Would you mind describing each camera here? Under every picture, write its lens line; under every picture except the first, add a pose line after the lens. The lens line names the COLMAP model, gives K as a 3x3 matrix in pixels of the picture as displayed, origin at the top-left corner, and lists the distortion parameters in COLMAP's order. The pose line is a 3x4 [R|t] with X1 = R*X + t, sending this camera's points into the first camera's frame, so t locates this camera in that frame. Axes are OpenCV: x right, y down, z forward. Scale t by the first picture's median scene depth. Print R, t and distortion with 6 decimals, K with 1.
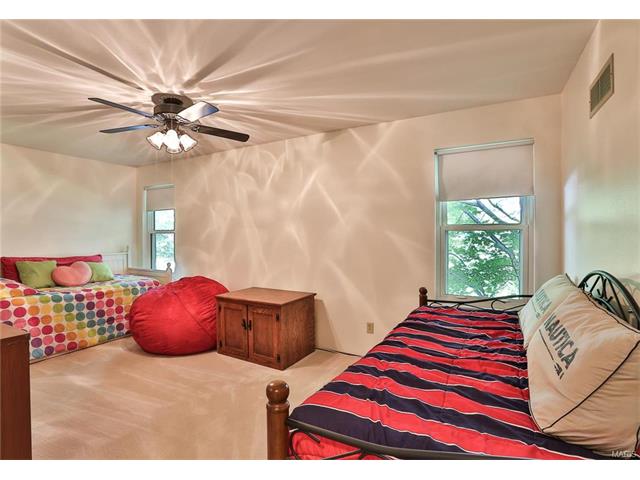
lens RADIAL K [[342.8, 0, 320.0], [0, 342.8, 240.0], [0, 0, 1]] dist [-0.000652, -0.000233]
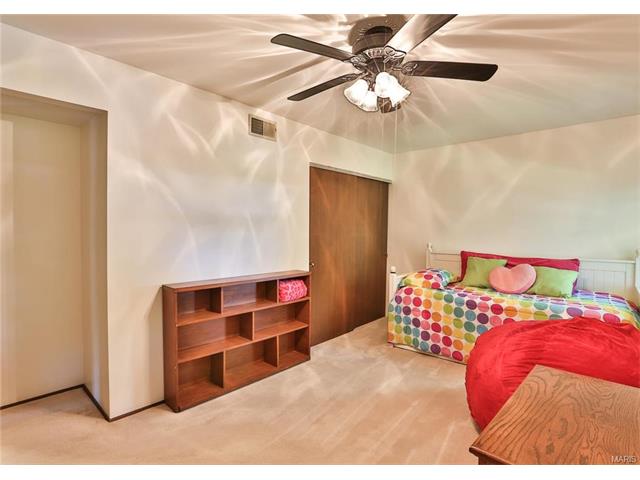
lens RADIAL K [[342.8, 0, 320.0], [0, 342.8, 240.0], [0, 0, 1]] dist [-0.000652, -0.000233]
pose [[-0.268871, 0.031662, -0.962656, 0.214556], [-0.017732, 0.999127, 0.037814, -0.017069], [0.963013, 0.027237, -0.268075, 0.887623]]
